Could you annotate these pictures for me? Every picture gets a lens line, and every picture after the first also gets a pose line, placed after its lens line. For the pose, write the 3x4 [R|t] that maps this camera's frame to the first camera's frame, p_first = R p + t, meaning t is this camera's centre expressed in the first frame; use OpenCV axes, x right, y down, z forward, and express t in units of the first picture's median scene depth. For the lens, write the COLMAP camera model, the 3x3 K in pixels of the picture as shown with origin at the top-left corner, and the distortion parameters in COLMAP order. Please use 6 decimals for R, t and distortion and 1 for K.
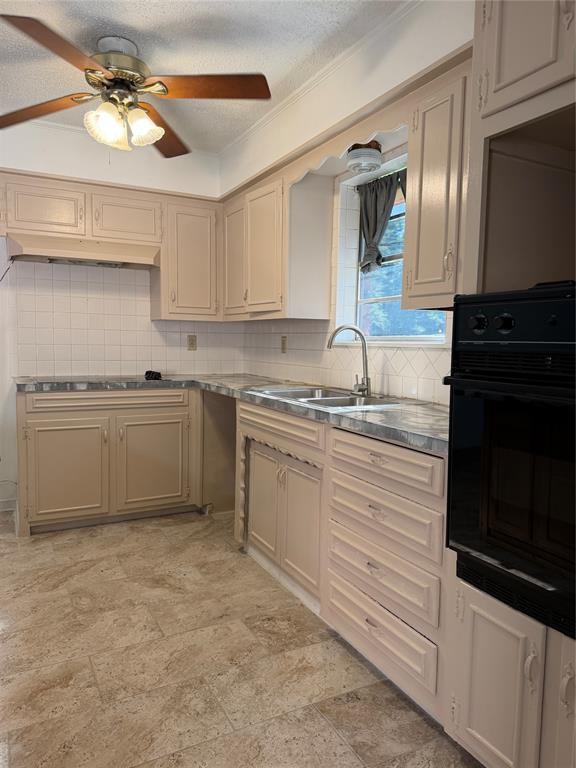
lens RADIAL K [[542.9, 0, 290.9], [0, 542.9, 384.4], [0, 0, 1]] dist [-0.000220, -0.009897]
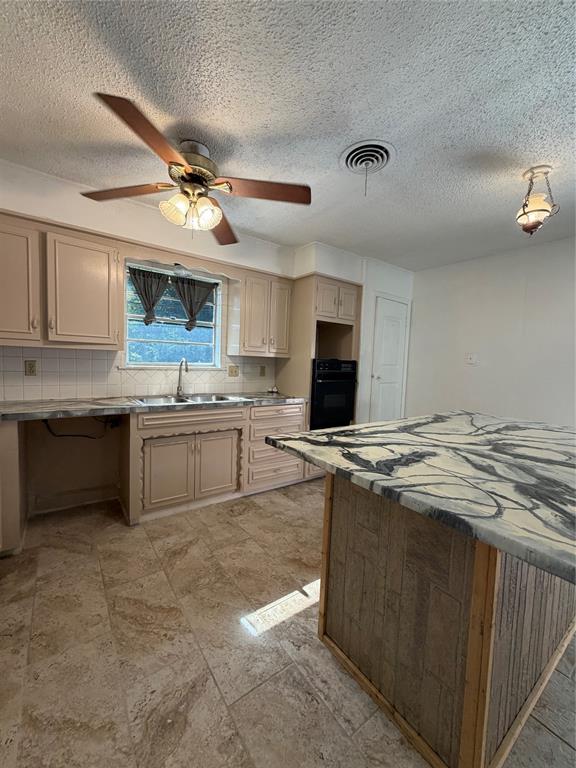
lens RADIAL K [[307.8, 0, 286.9], [0, 307.8, 381.0], [0, 0, 1]] dist [0.001899, 0.000338]
pose [[-0.132621, -0.083794, 0.987618, -0.957536], [0.044968, 0.994885, 0.090449, -0.111598], [-0.990146, 0.056407, -0.128175, 0.772711]]
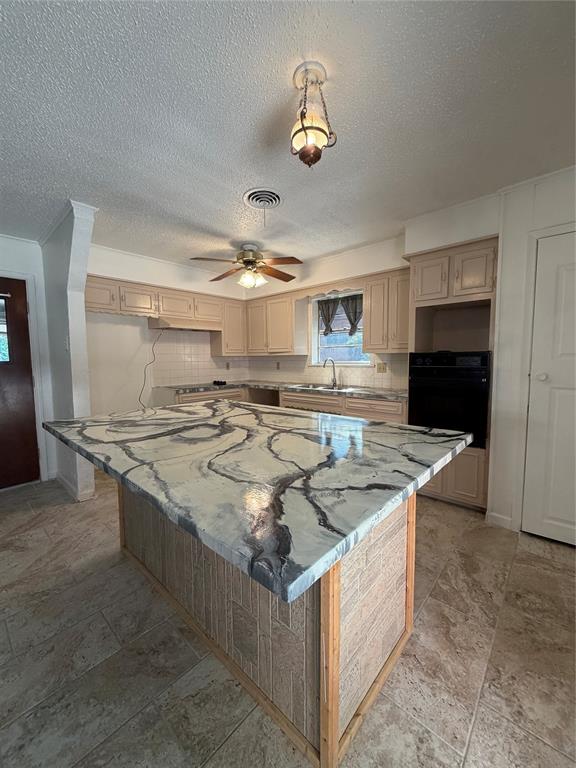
lens RADIAL K [[307.8, 0, 284.1], [0, 307.8, 382.2], [0, 0, 1]] dist [0.001899, 0.000338]
pose [[0.946568, -0.053862, 0.317974, -0.547412], [0.054167, 0.998501, 0.007888, -0.020565], [-0.317922, 0.009757, 0.948067, -0.296521]]
